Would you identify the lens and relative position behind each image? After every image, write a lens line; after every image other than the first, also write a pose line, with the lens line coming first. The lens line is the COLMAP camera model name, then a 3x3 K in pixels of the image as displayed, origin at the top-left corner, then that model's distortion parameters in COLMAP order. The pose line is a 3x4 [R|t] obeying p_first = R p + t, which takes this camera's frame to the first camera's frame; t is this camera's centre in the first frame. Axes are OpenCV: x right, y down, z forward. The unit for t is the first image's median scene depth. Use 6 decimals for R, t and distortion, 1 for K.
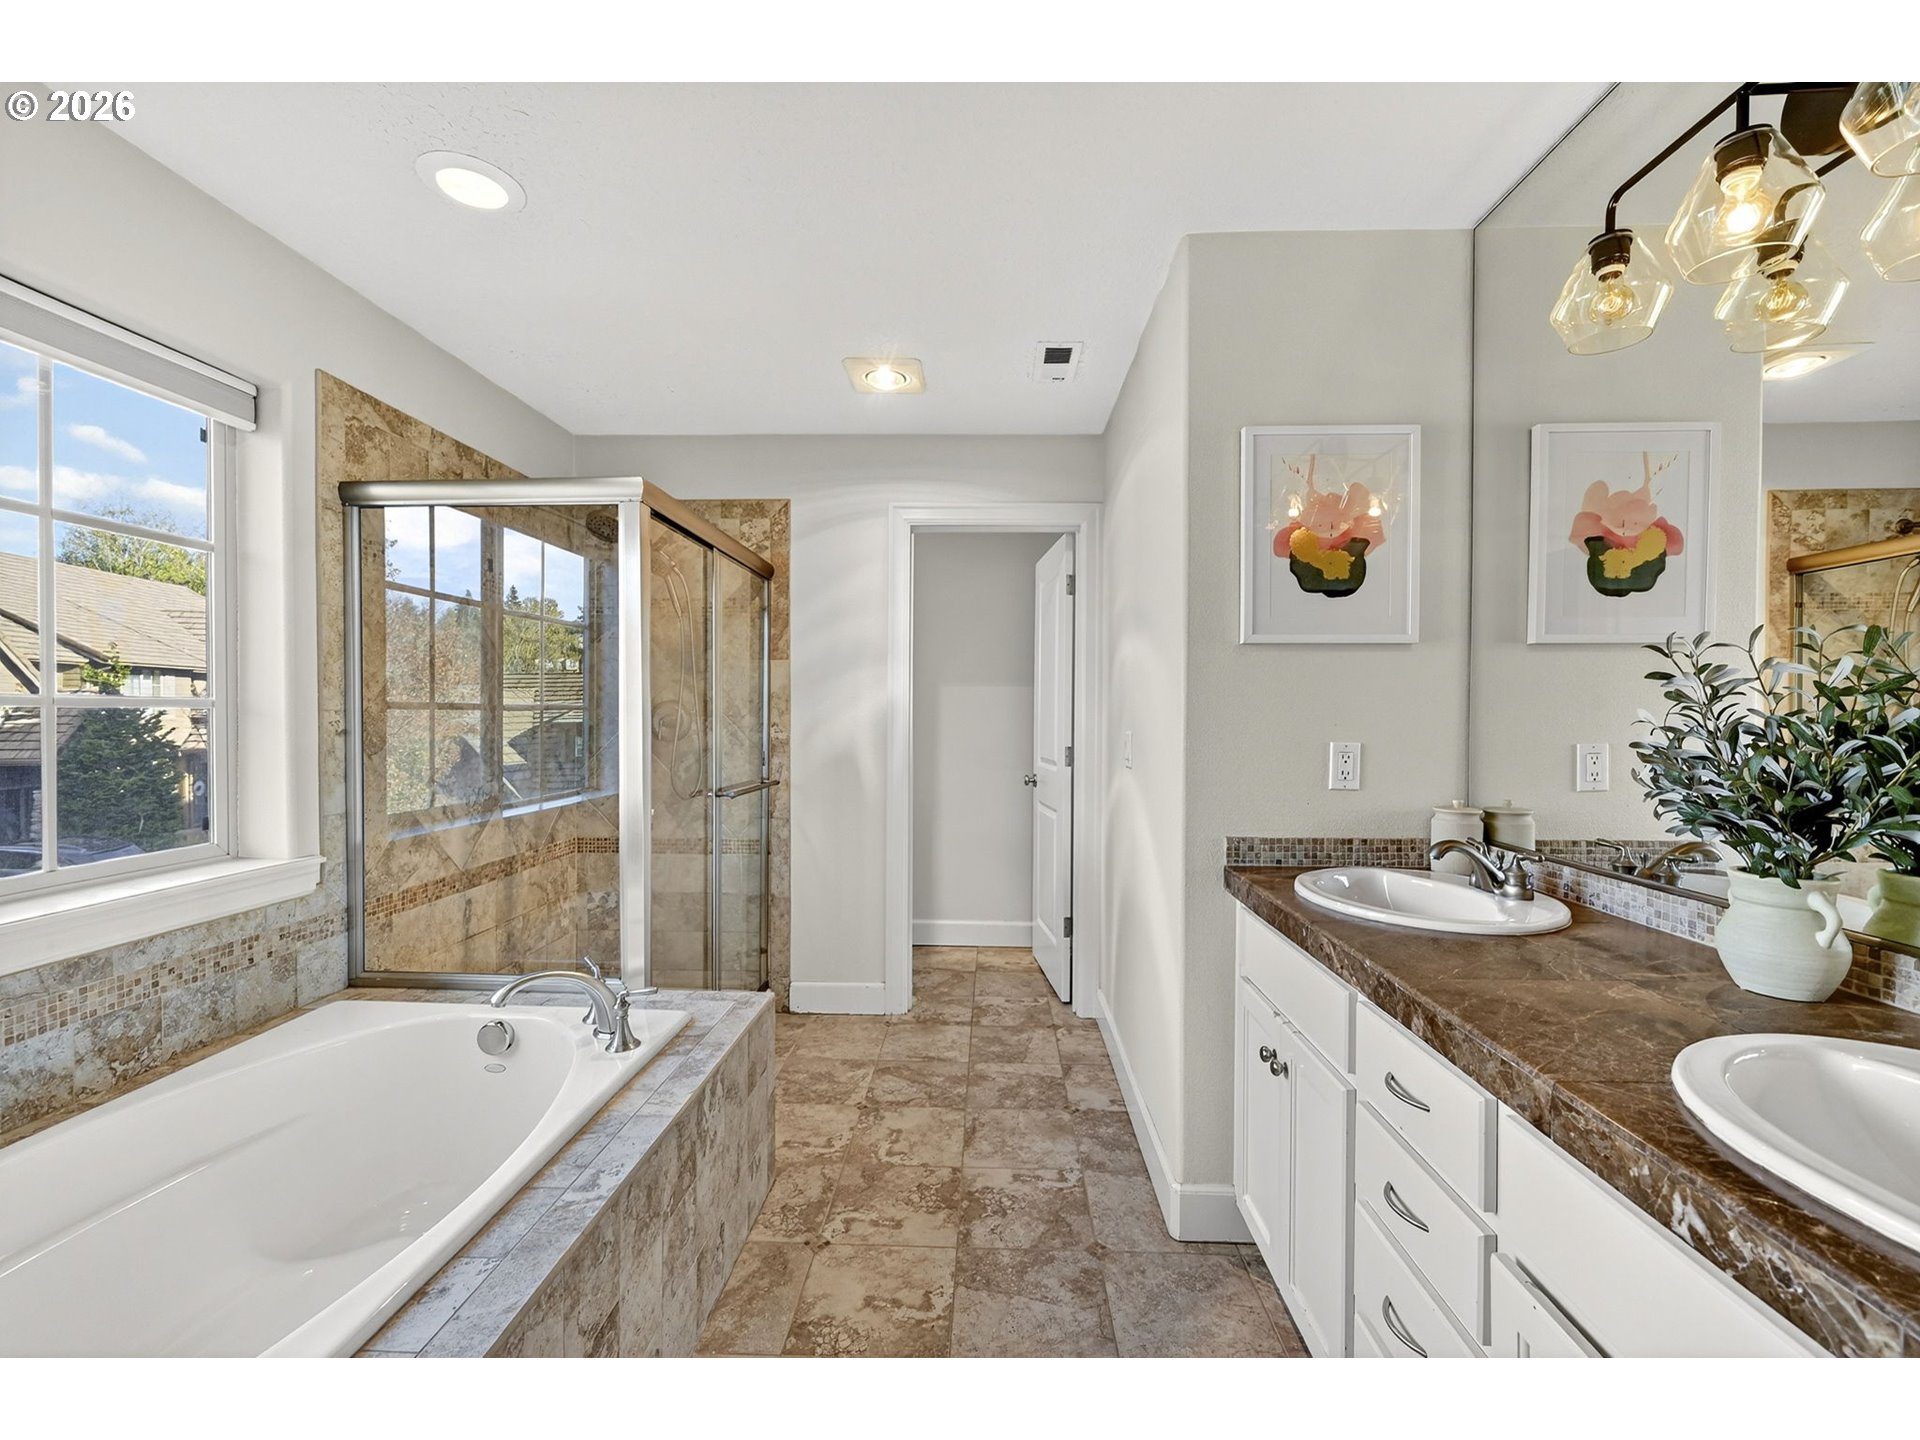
lens RADIAL K [[792.8, 0, 960.0], [0, 792.8, 720.0], [0, 0, 1]] dist [0.002118, 0.000604]
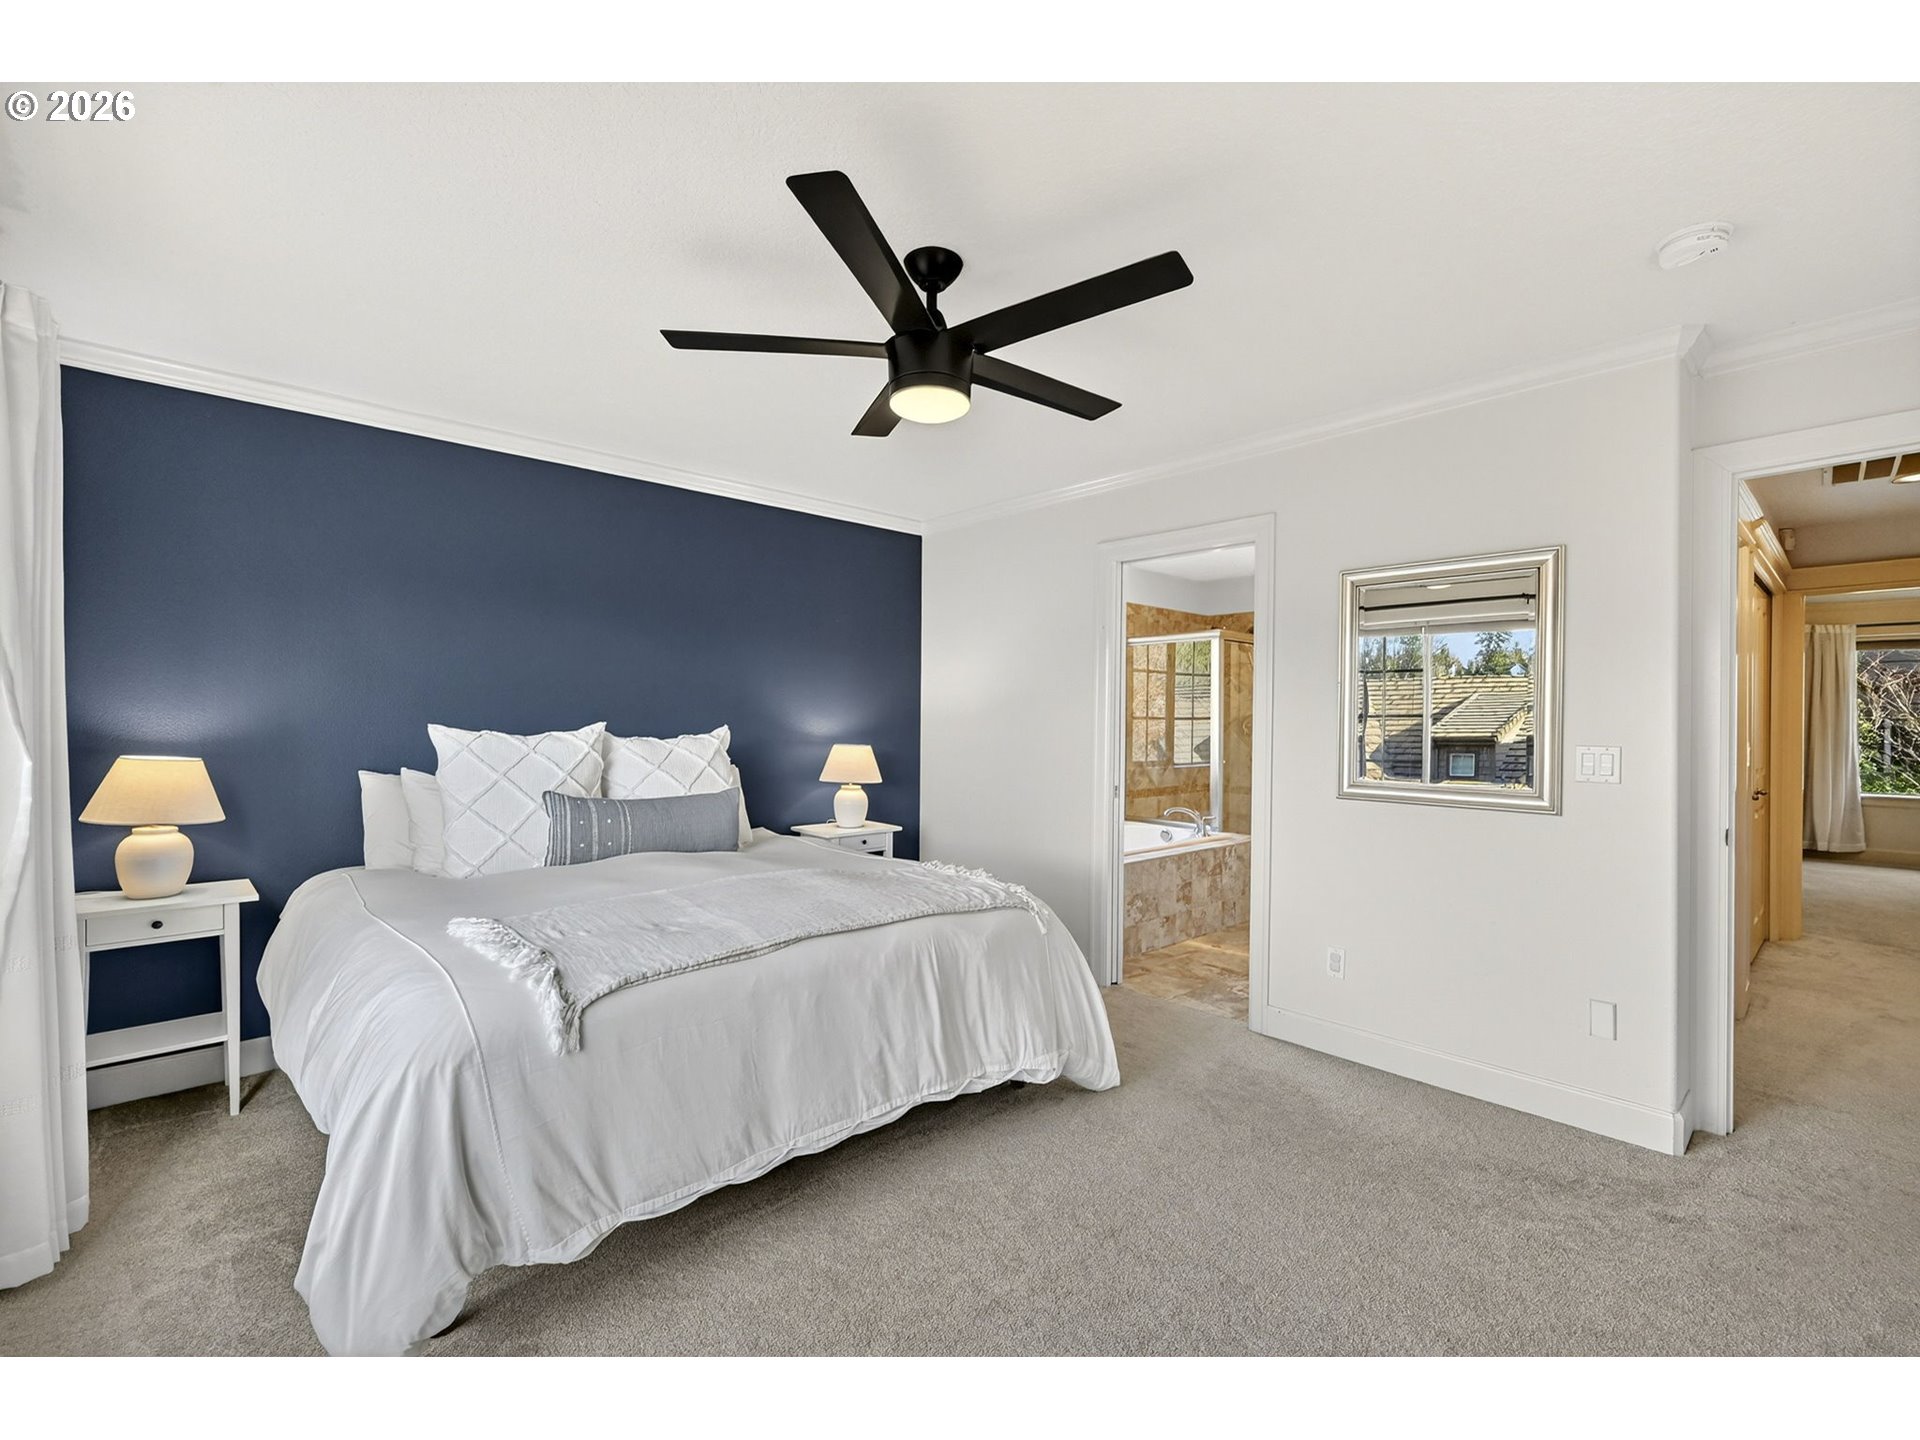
lens RADIAL K [[867.4, 0, 963.2], [0, 867.4, 753.8], [0, 0, 1]] dist [-0.000164, 0.000113]
pose [[0.701064, 0.024335, -0.712683, 0.996209], [-0.005294, 0.999568, 0.028923, 0.018463], [0.713079, -0.016504, 0.700890, -1.510543]]
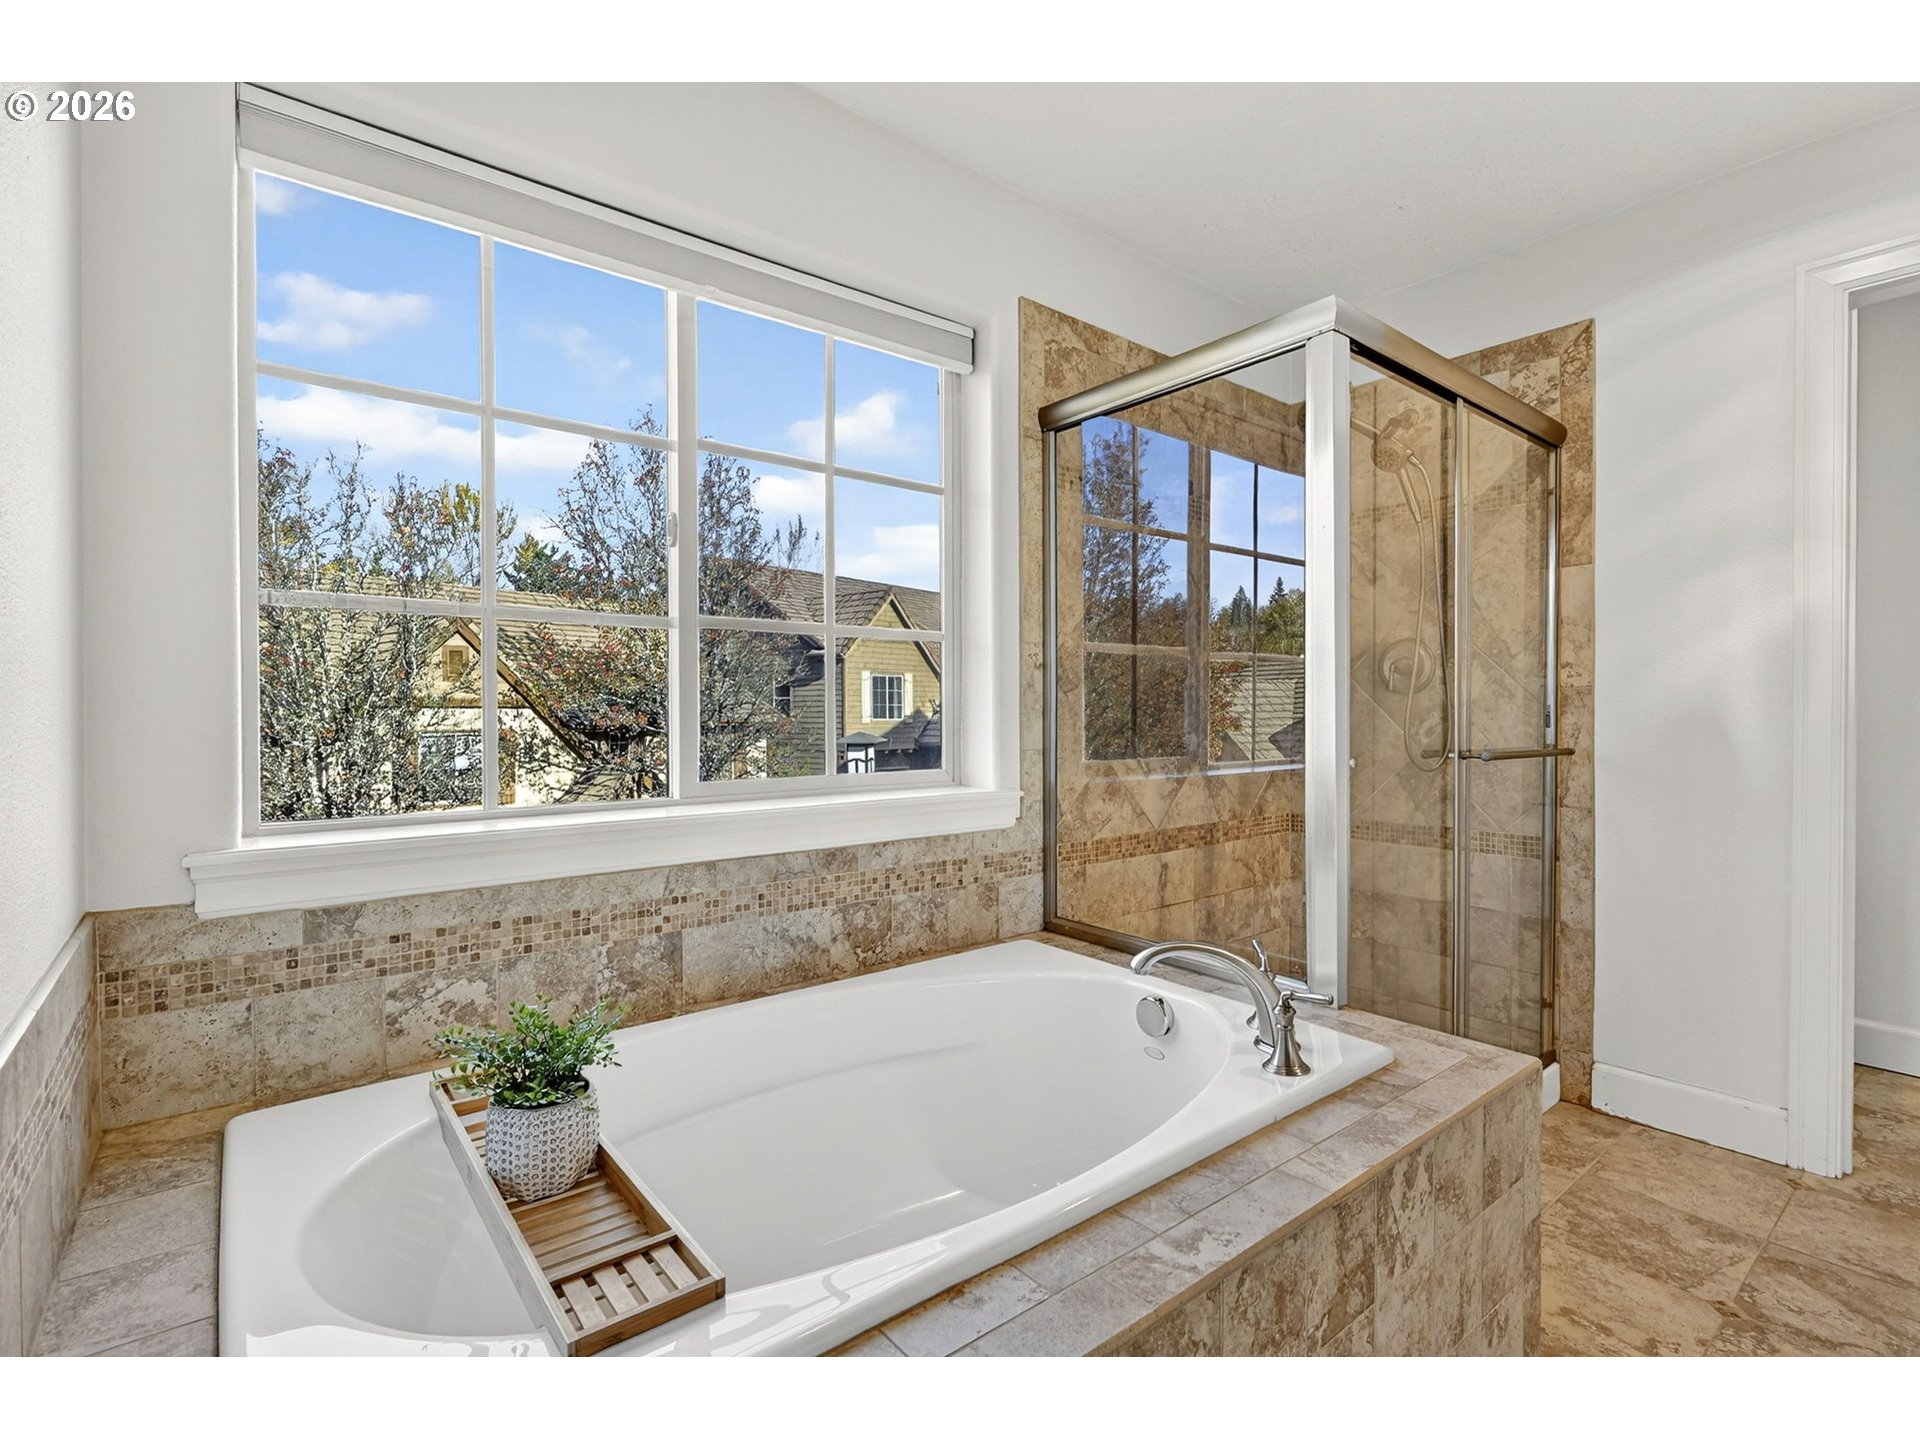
lens RADIAL K [[906.4, 0, 984.9], [0, 906.4, 716.6], [0, 0, 1]] dist [-0.003458, 0.000869]
pose [[0.674834, 0.000885, -0.737969, -0.006815], [-0.004717, 0.999984, -0.003114, 0.079646], [0.737955, 0.005583, 0.674827, 0.200235]]
